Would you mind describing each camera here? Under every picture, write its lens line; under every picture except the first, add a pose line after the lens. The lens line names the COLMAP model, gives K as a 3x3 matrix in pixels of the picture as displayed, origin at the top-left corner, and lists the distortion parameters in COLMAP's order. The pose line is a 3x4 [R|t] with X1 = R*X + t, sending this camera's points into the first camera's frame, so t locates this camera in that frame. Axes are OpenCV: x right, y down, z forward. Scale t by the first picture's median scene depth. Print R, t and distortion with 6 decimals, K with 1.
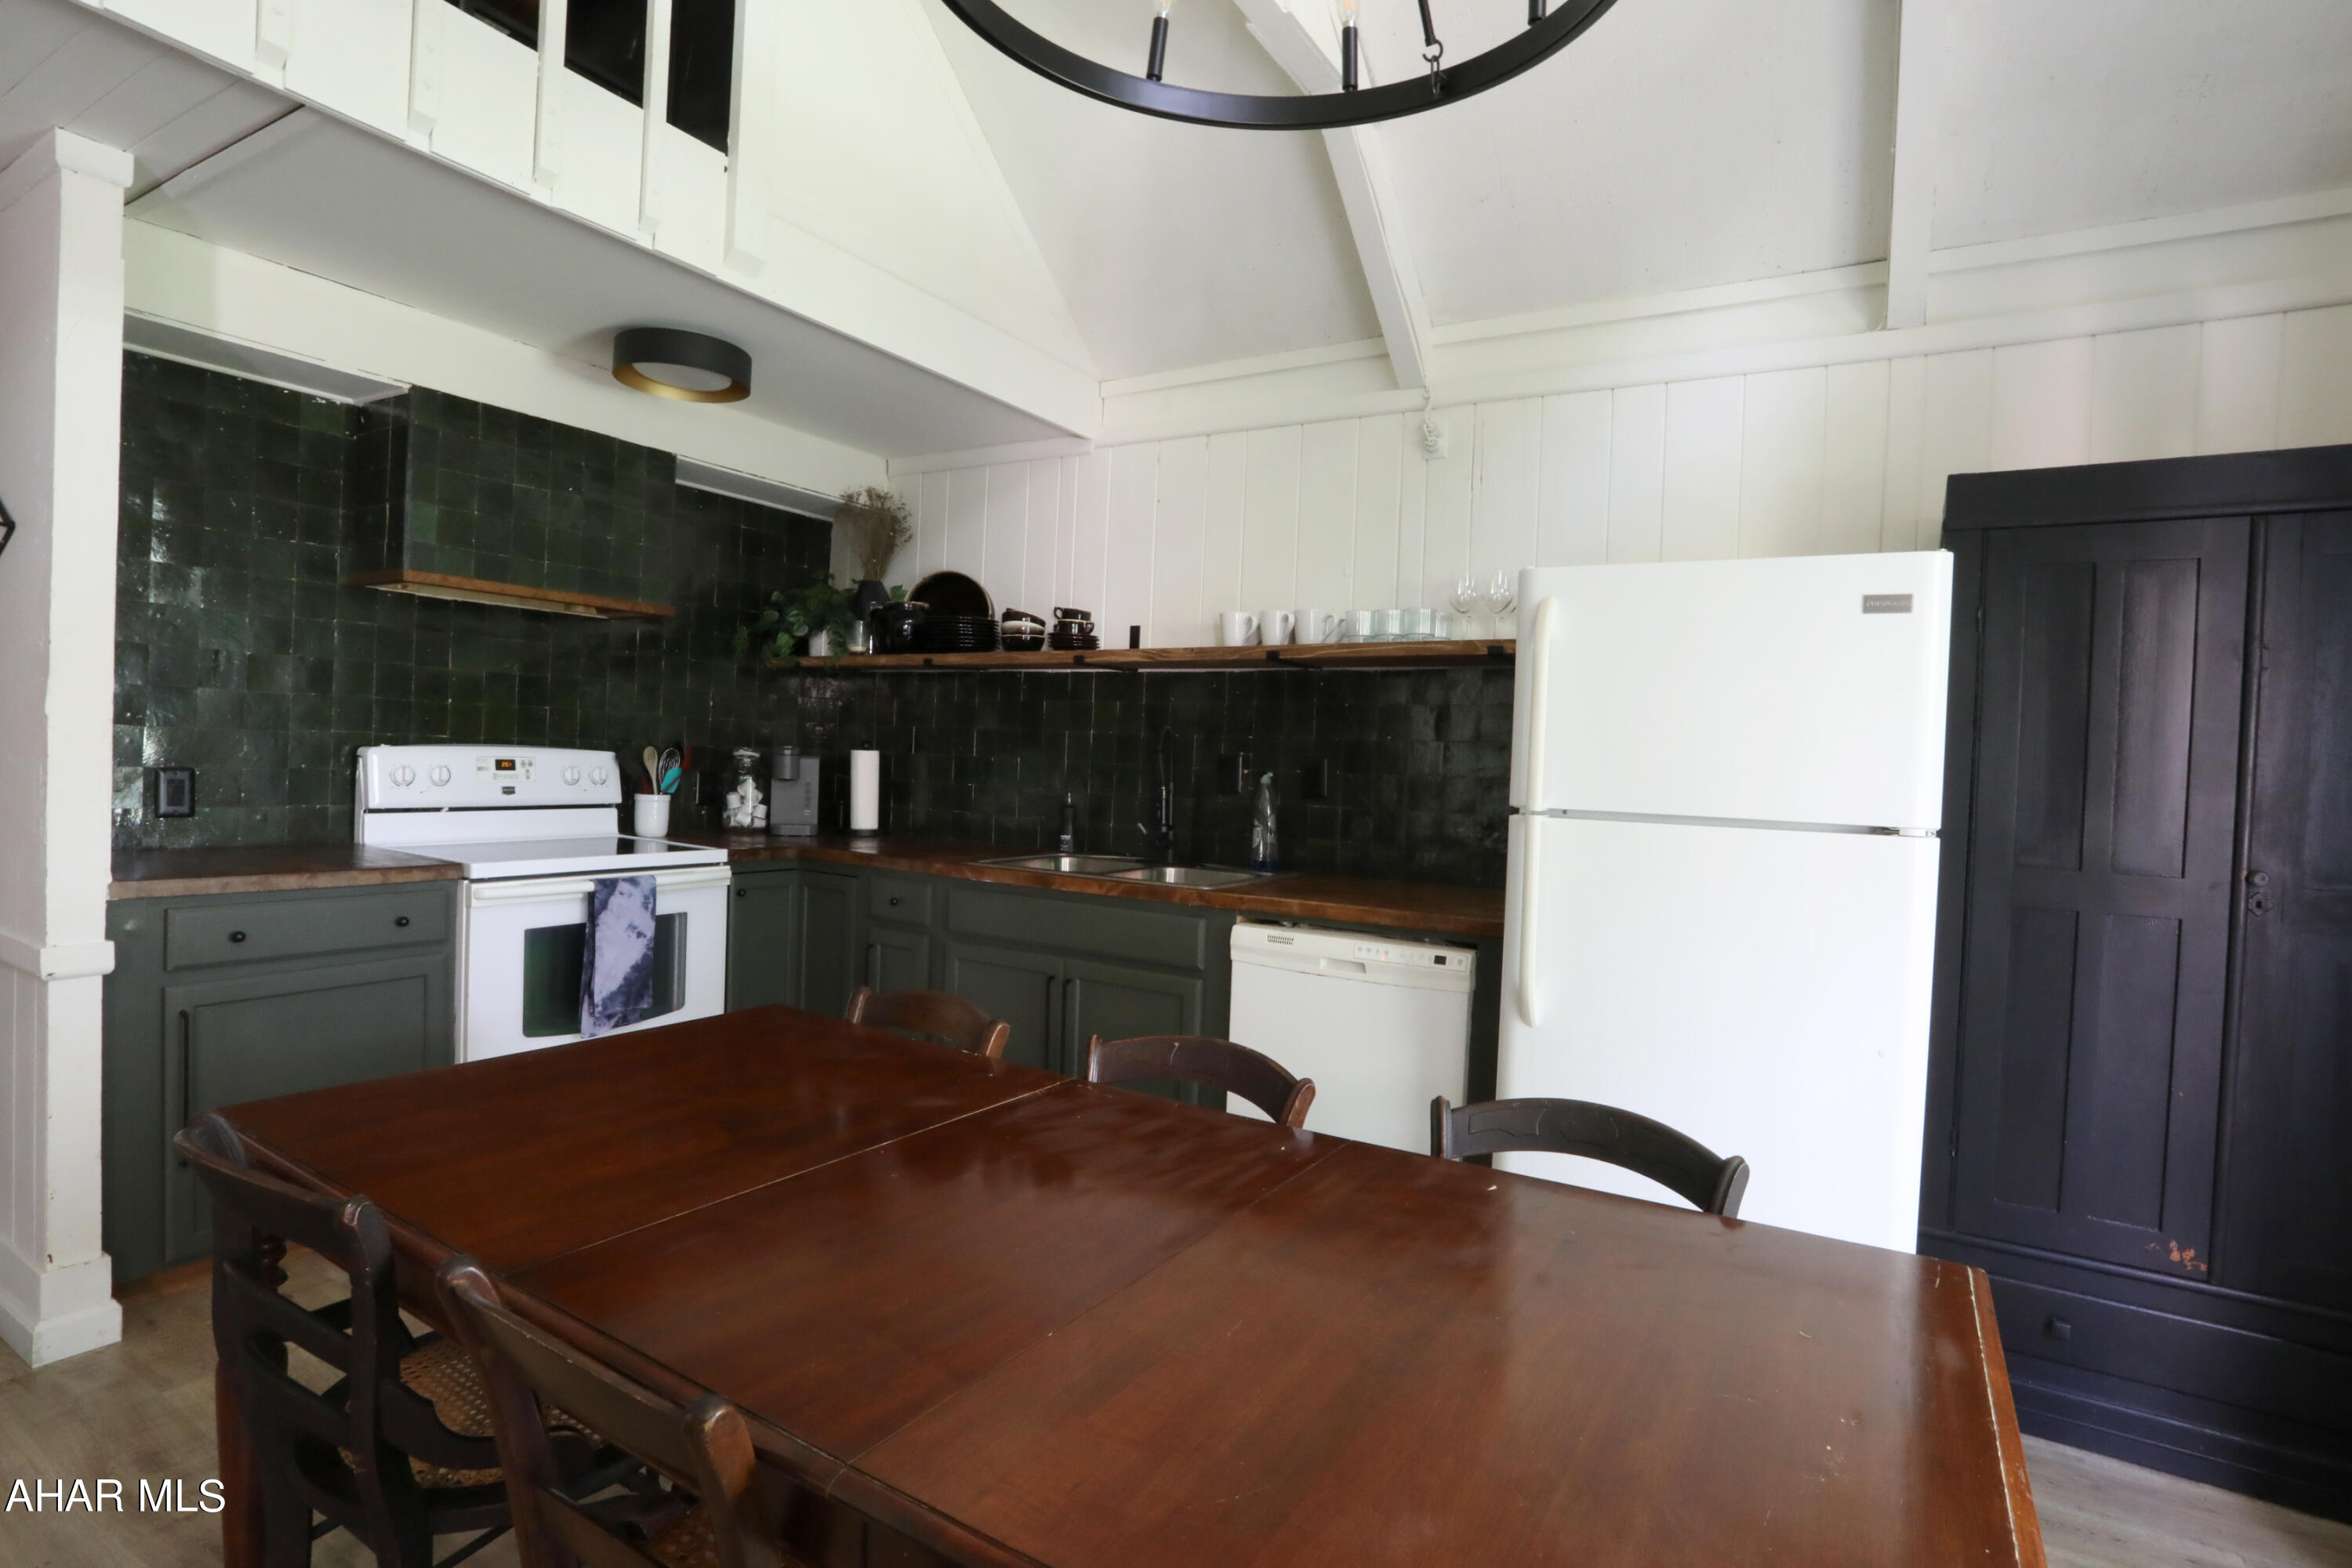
lens RADIAL K [[1171.0, 0, 1177.1], [0, 1171.0, 779.5], [0, 0, 1]] dist [-0.066770, 0.033504]
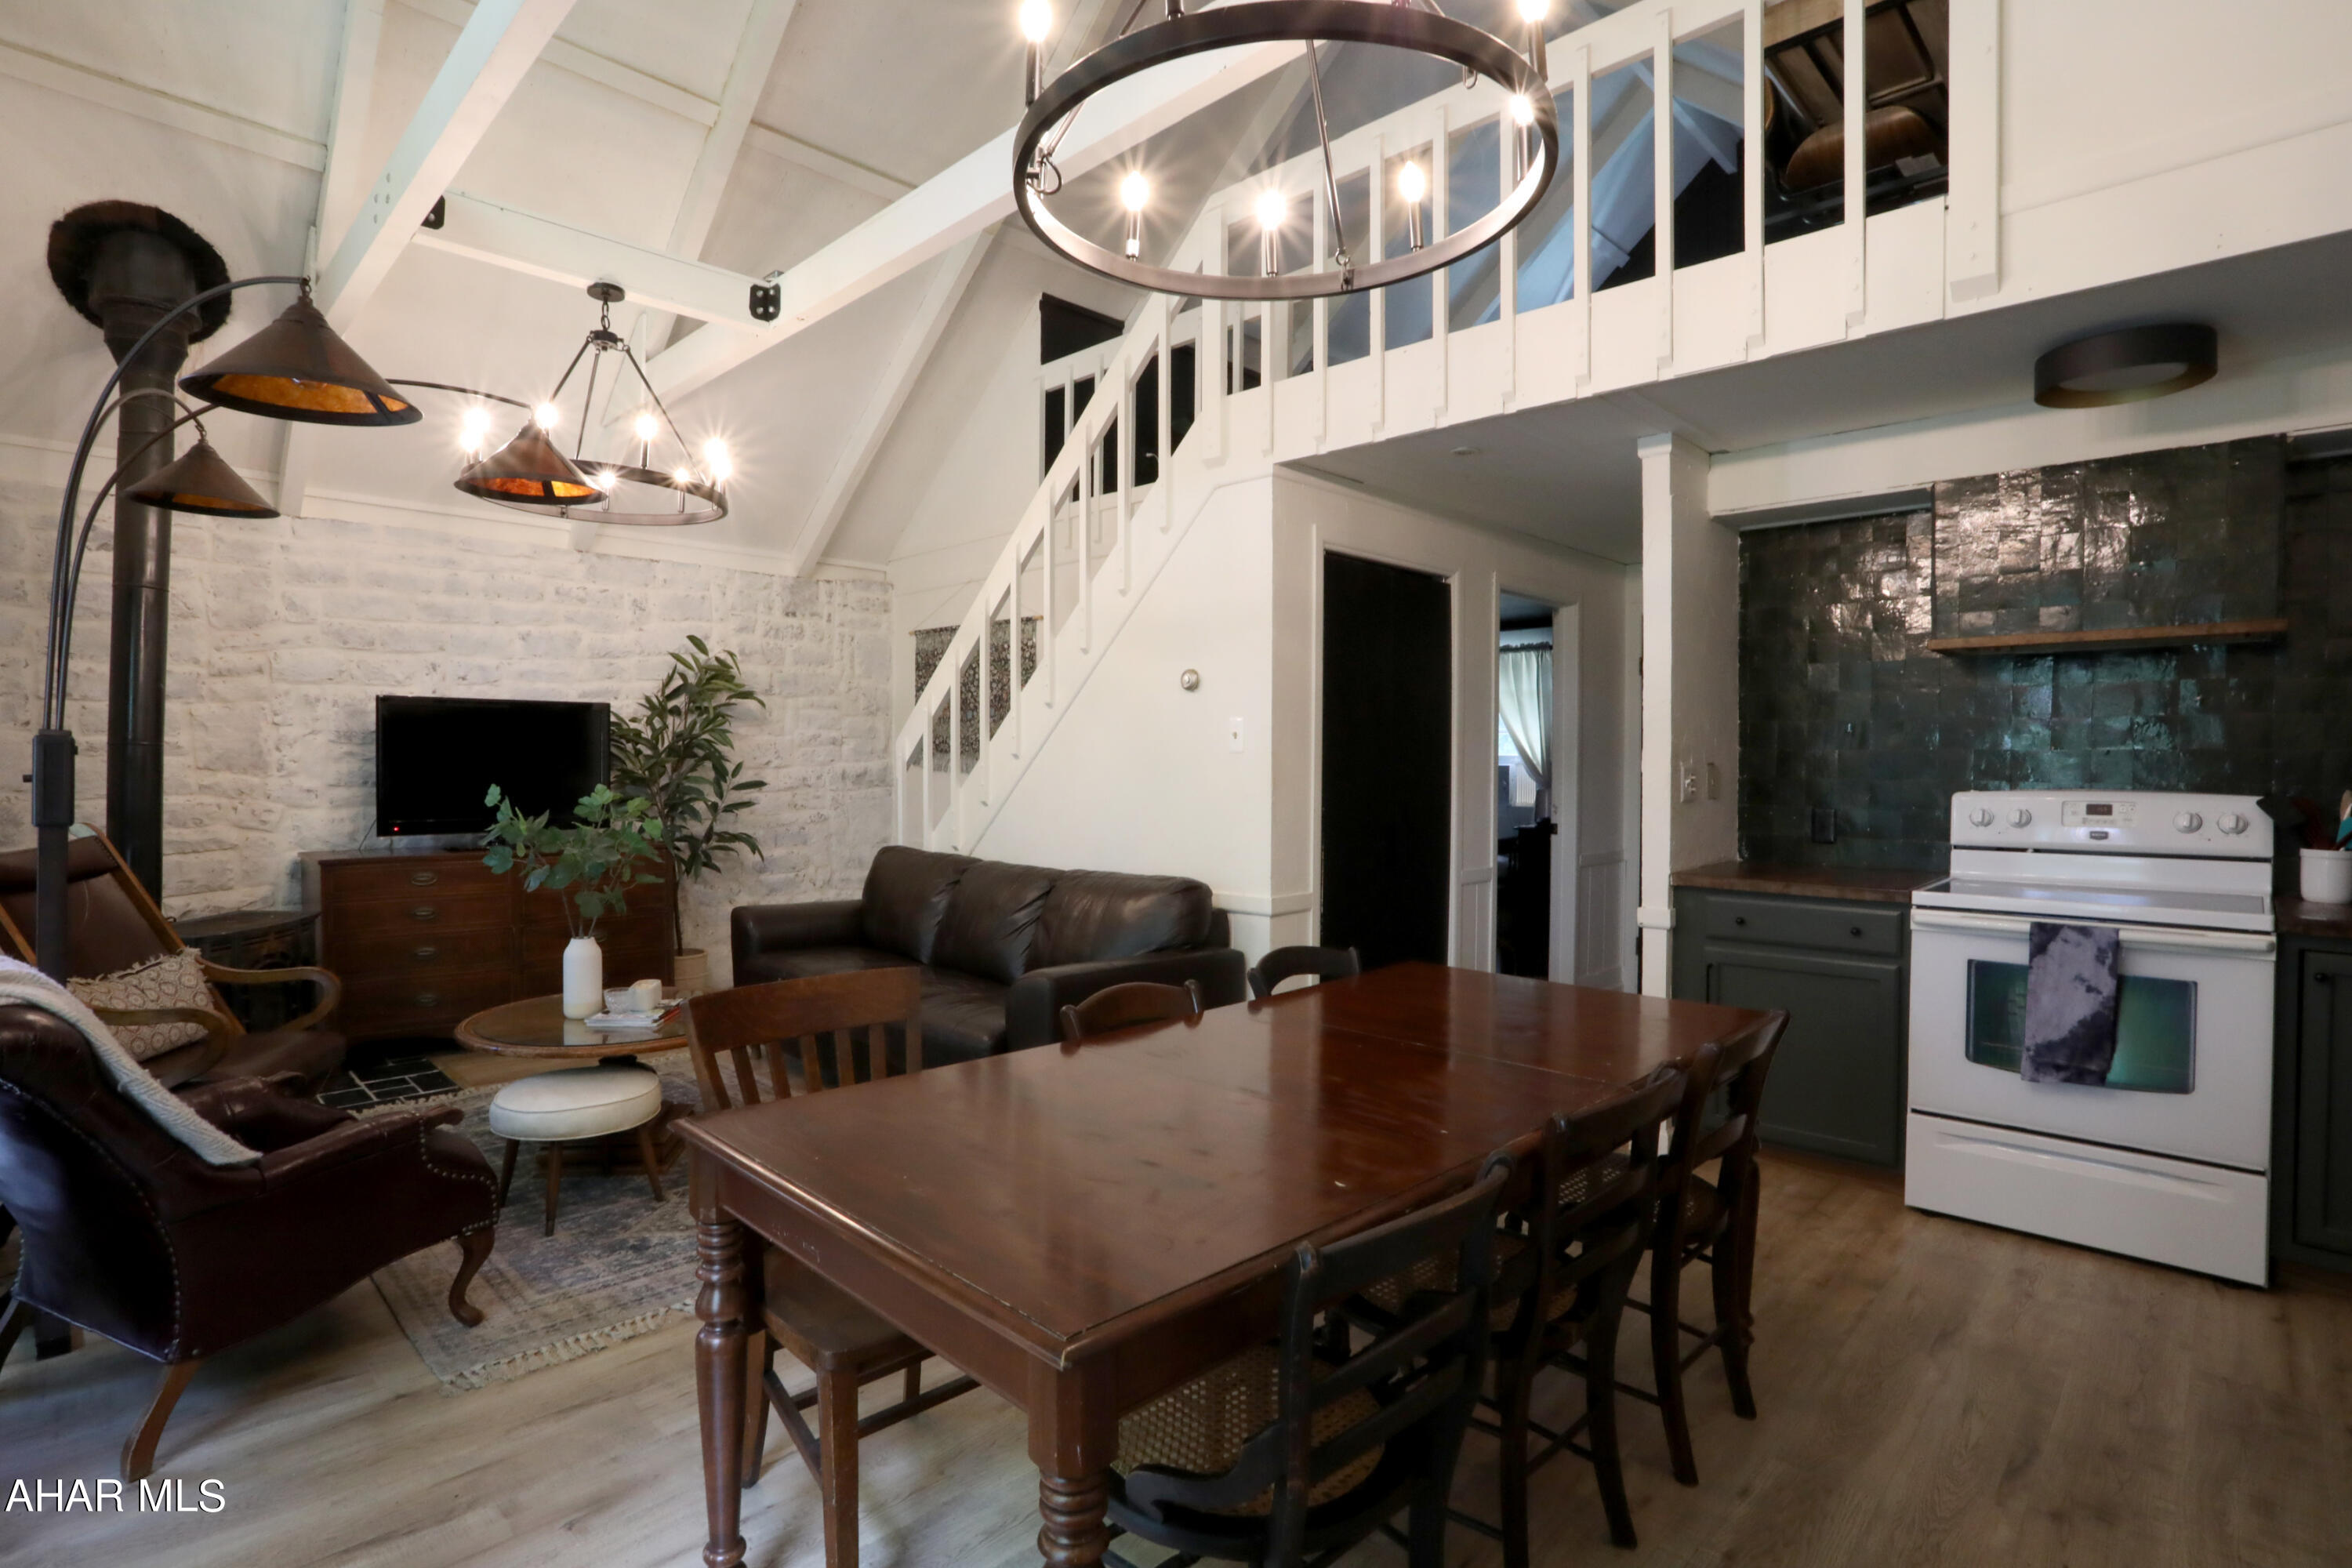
lens RADIAL K [[1171.0, 0, 1177.1], [0, 1171.0, 779.5], [0, 0, 1]] dist [-0.066770, 0.033504]
pose [[-0.239192, -0.027065, -0.970595, 0.602499], [-0.033868, 0.999236, -0.019517, 0.008113], [0.970381, 0.028203, -0.239926, 0.498669]]
